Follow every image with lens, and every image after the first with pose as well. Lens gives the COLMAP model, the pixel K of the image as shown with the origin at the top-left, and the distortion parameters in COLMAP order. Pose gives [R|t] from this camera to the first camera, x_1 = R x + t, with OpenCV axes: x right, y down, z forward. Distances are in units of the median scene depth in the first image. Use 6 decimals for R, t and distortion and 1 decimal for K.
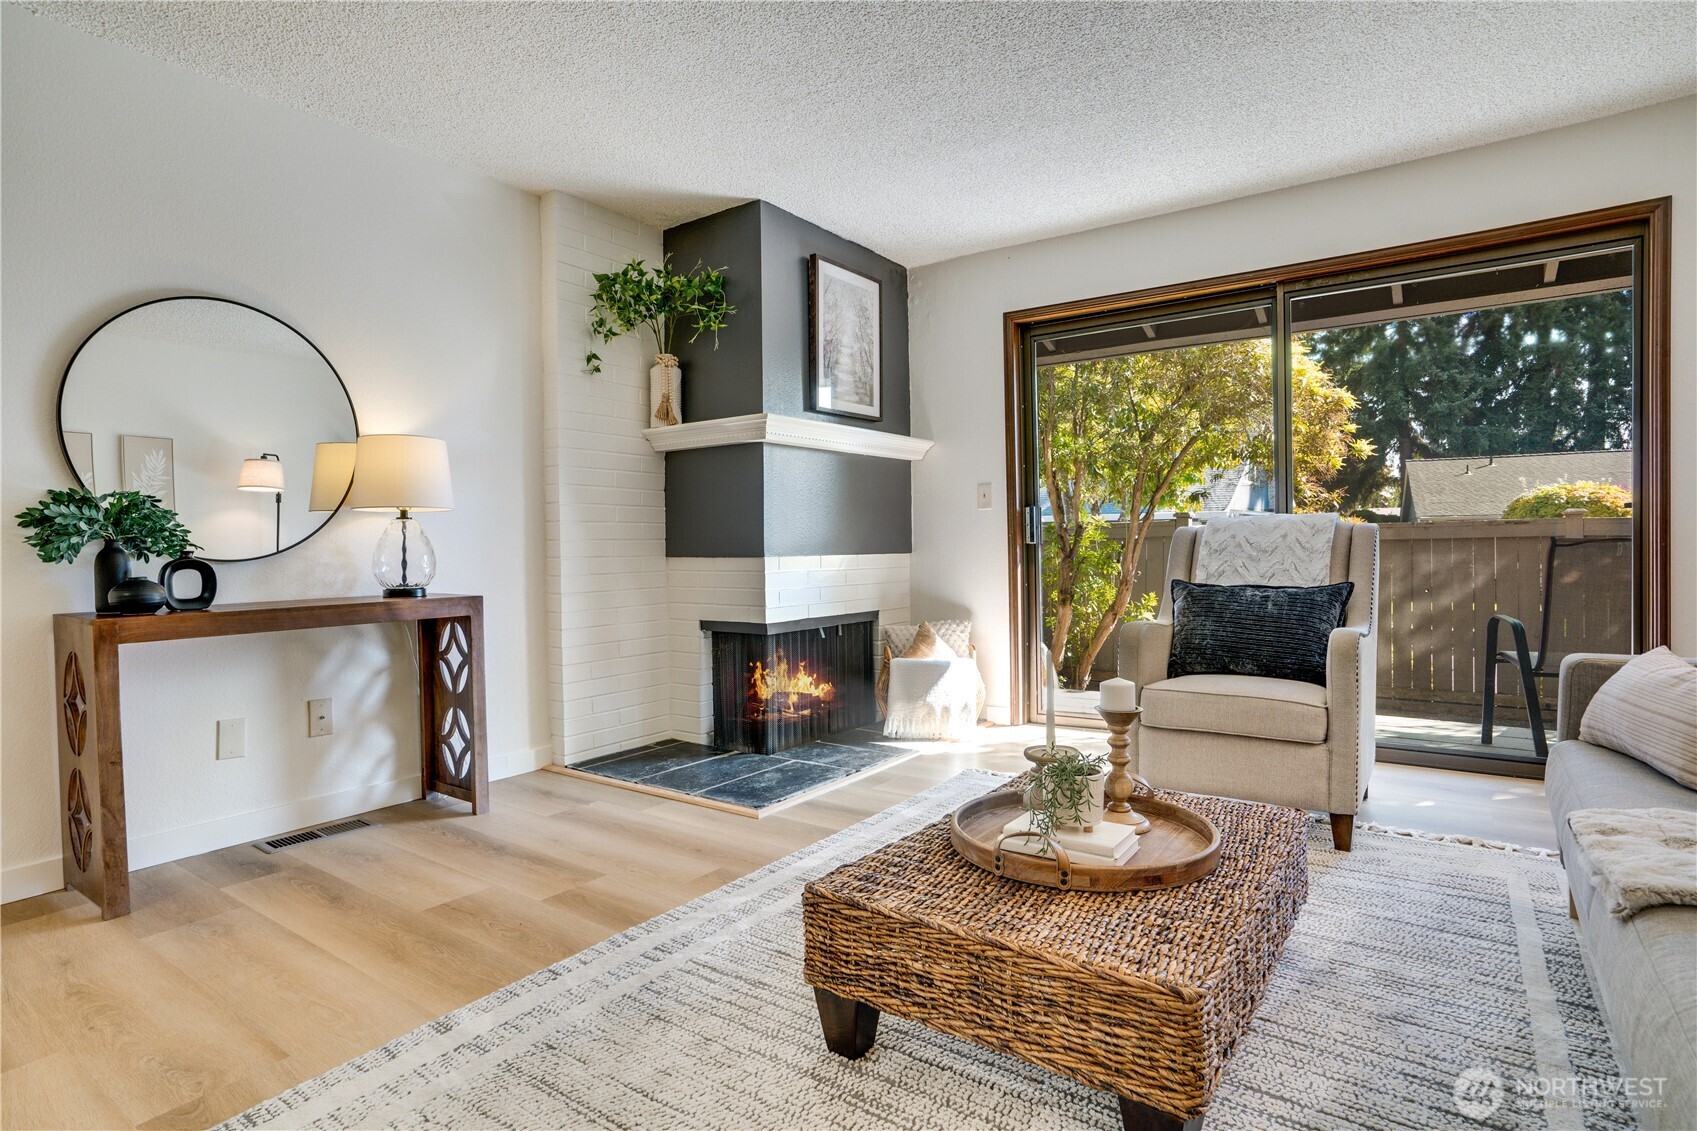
lens RADIAL K [[890.3, 0, 838.8], [0, 890.3, 560.4], [0, 0, 1]] dist [-0.059563, 0.043057]
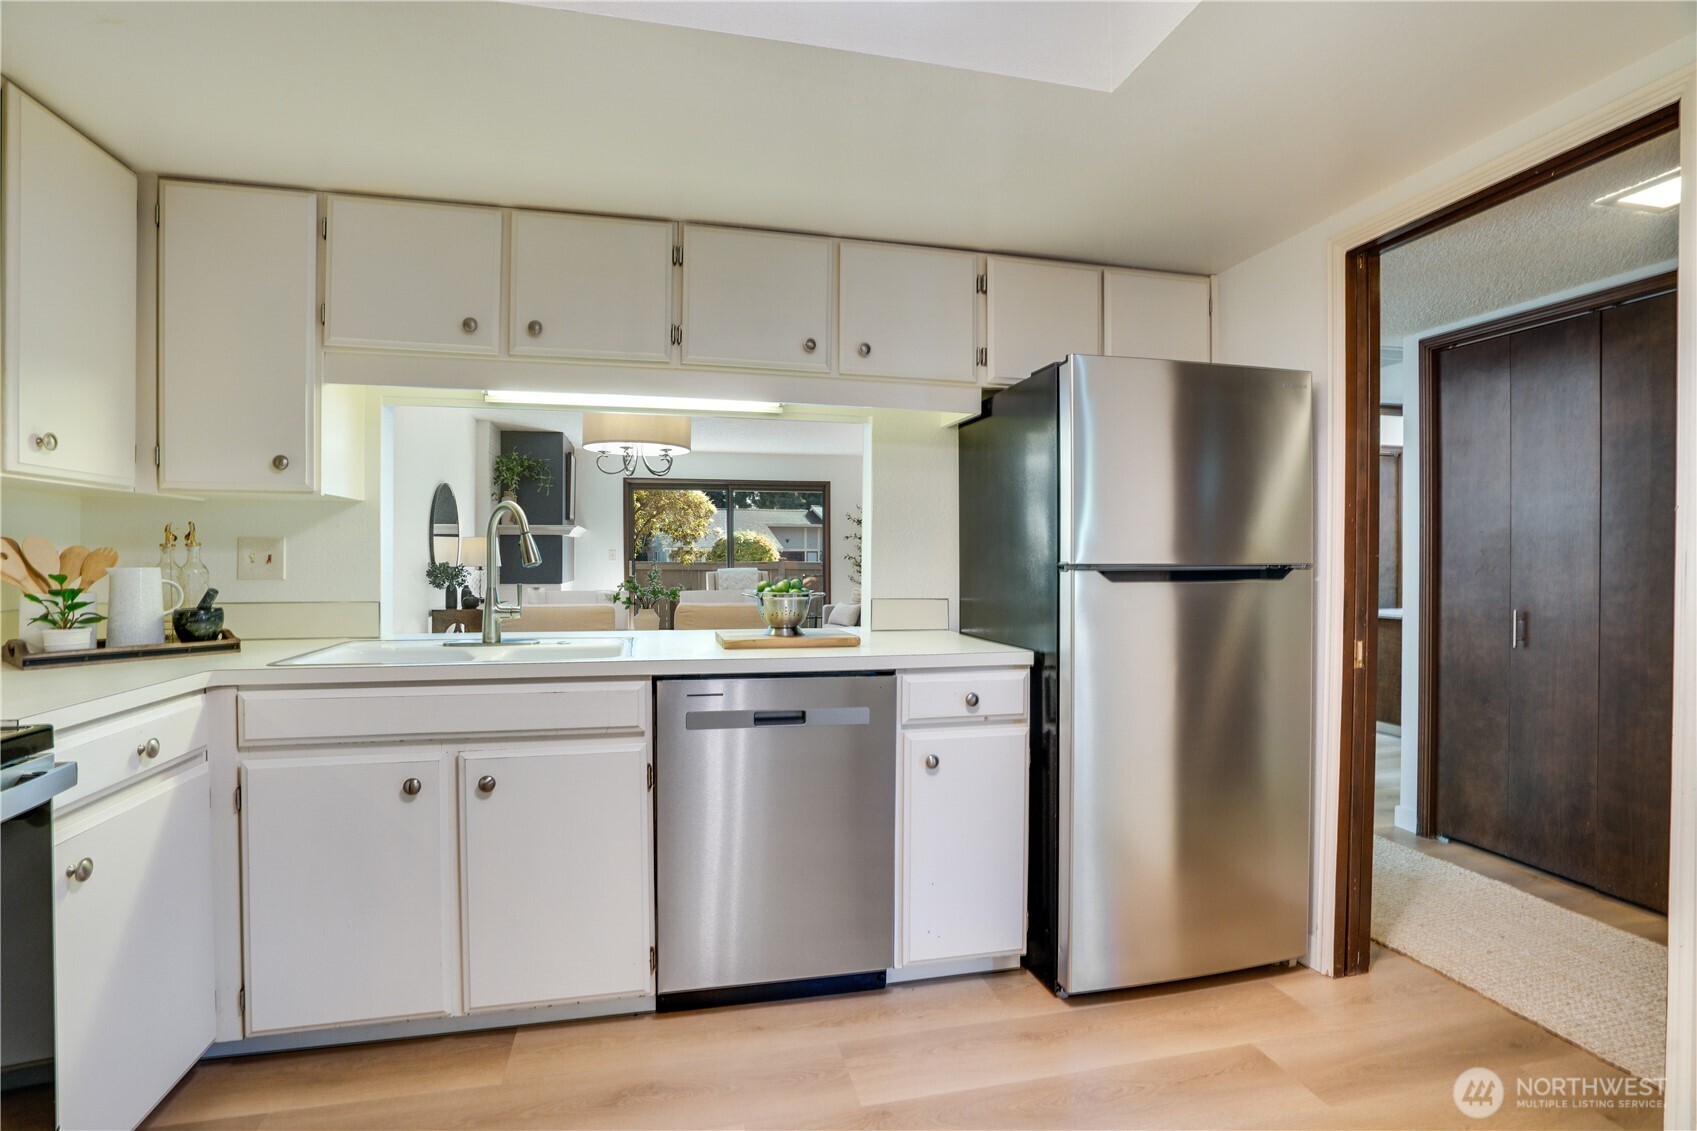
lens RADIAL K [[787.9, 0, 838.8], [0, 787.9, 564.0], [0, 0, 1]] dist [-0.052835, 0.019273]
pose [[0.651639, 0.005631, 0.758508, -1.139648], [0.000938, 0.999966, -0.008229, -0.035877], [-0.758528, 0.006073, 0.651612, -0.878090]]
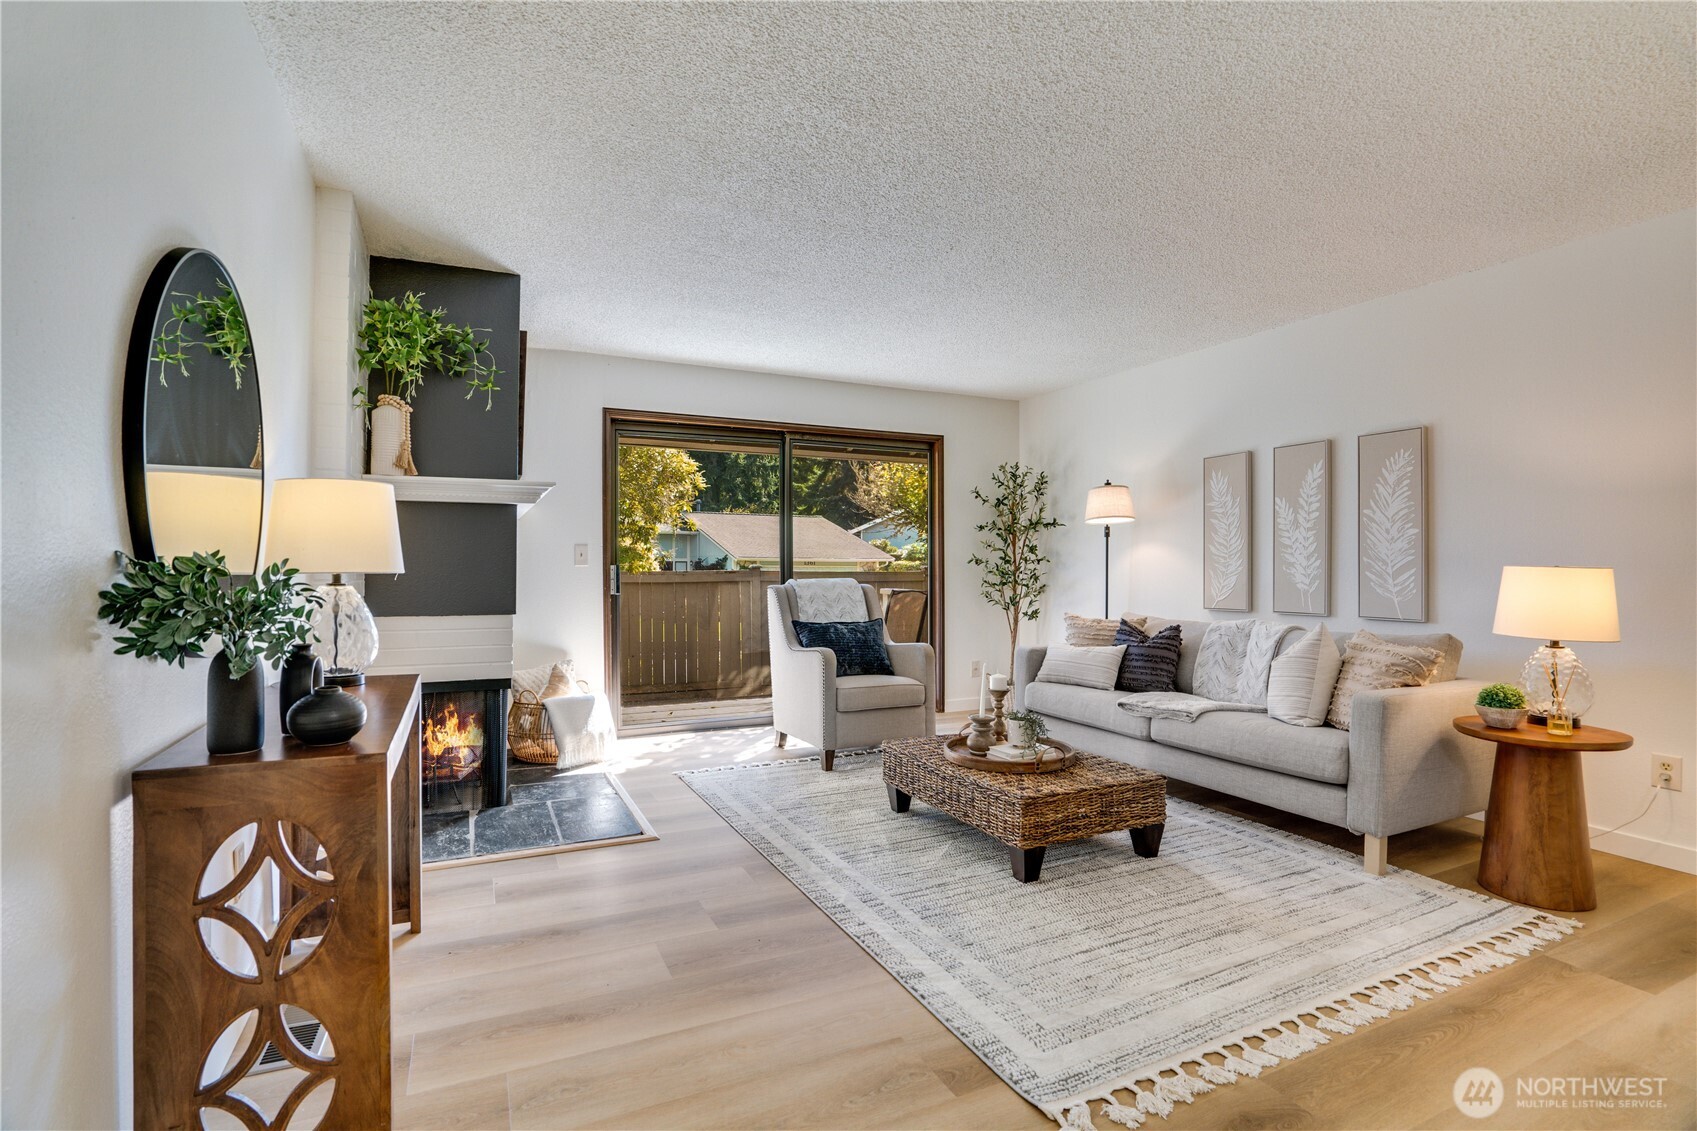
lens RADIAL K [[787.9, 0, 838.8], [0, 787.9, 564.0], [0, 0, 1]] dist [-0.052835, 0.019273]
pose [[0.484317, 0.017009, 0.874727, -0.679093], [0.008127, 0.999680, -0.023939, -0.036763], [-0.874855, 0.018704, 0.484024, 0.212282]]
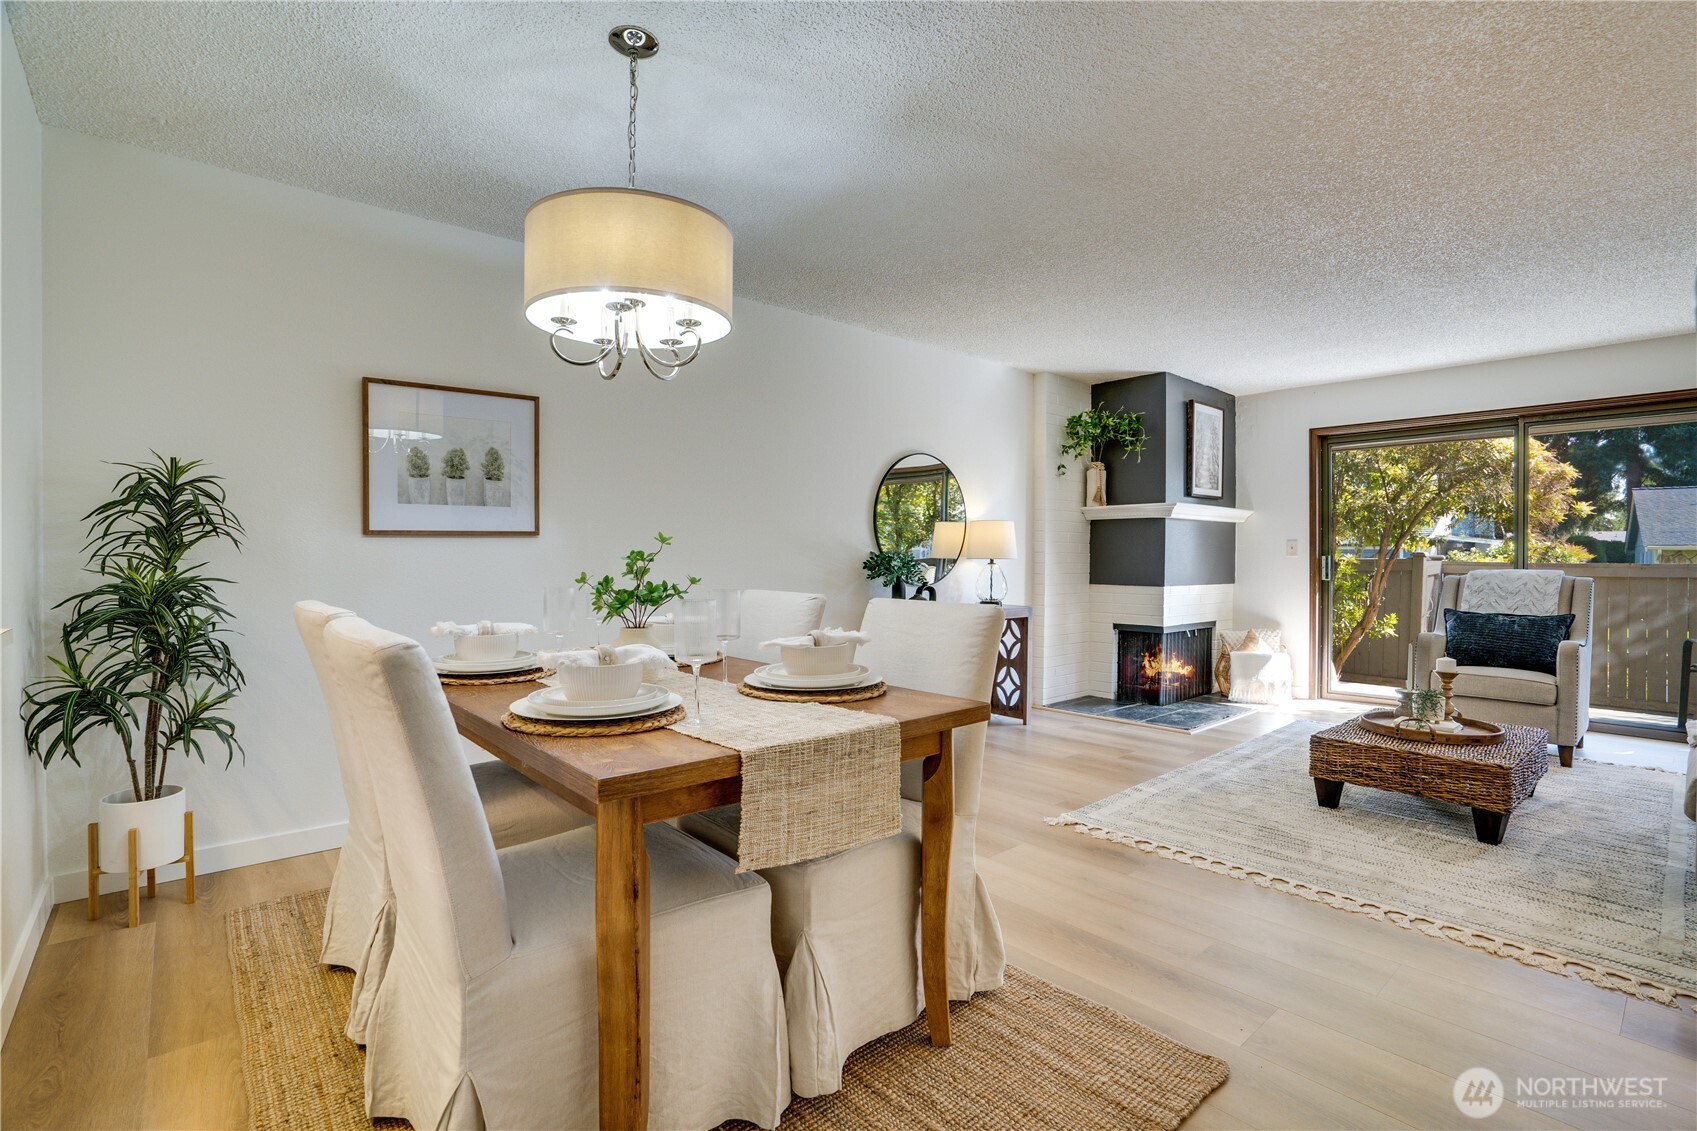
lens RADIAL K [[787.9, 0, 838.8], [0, 787.9, 564.0], [0, 0, 1]] dist [-0.052835, 0.019273]
pose [[0.972788, 0.019935, -0.230839, -0.326887], [-0.021793, 0.999747, -0.005504, -0.023769], [0.230671, 0.010385, 0.972976, -0.542862]]
